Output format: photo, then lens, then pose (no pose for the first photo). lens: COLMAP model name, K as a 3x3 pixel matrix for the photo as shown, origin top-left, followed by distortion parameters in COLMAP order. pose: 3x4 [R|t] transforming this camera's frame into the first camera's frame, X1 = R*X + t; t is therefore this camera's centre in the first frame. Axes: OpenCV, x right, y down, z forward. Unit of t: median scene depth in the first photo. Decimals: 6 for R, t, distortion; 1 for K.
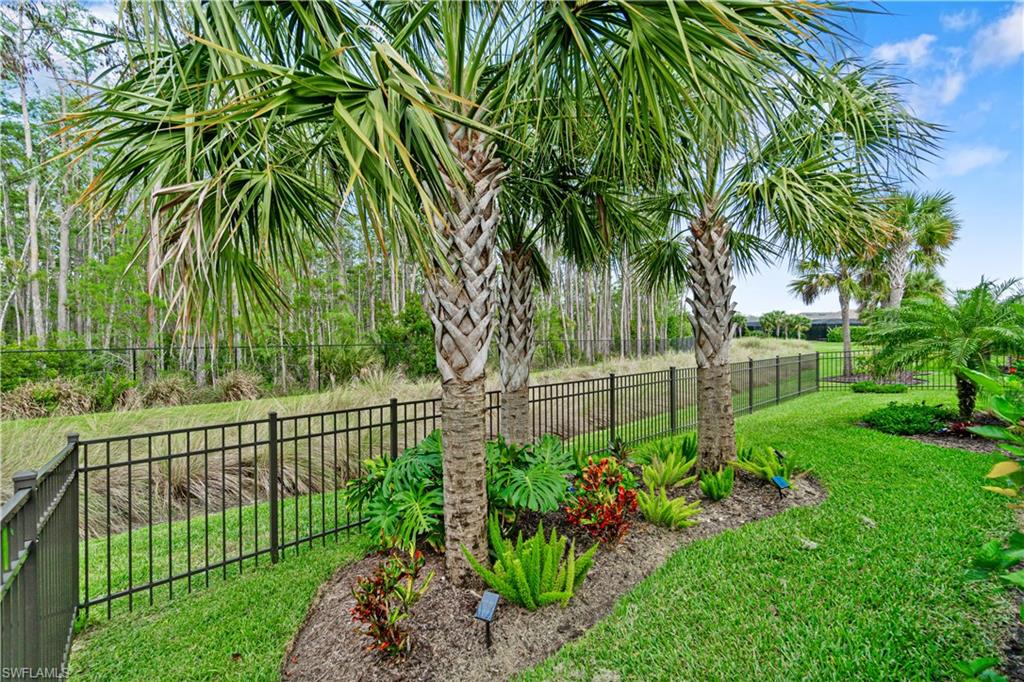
lens RADIAL K [[440.9, 0, 502.7], [0, 440.9, 335.8], [0, 0, 1]] dist [-0.005207, 0.001007]
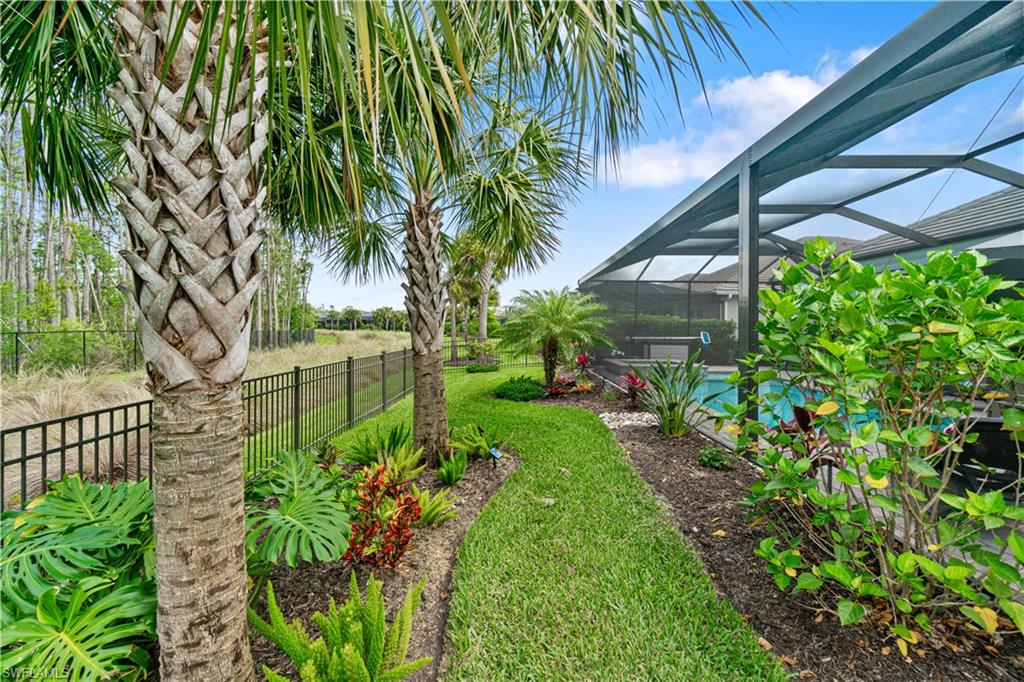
lens RADIAL K [[440.9, 0, 514.5], [0, 440.9, 323.0], [0, 0, 1]] dist [-0.005207, 0.001007]
pose [[0.674463, 0.020612, 0.738021, -0.247499], [-0.012843, 0.999787, -0.016185, 0.027666], [-0.738197, 0.001438, 0.674584, 0.308951]]
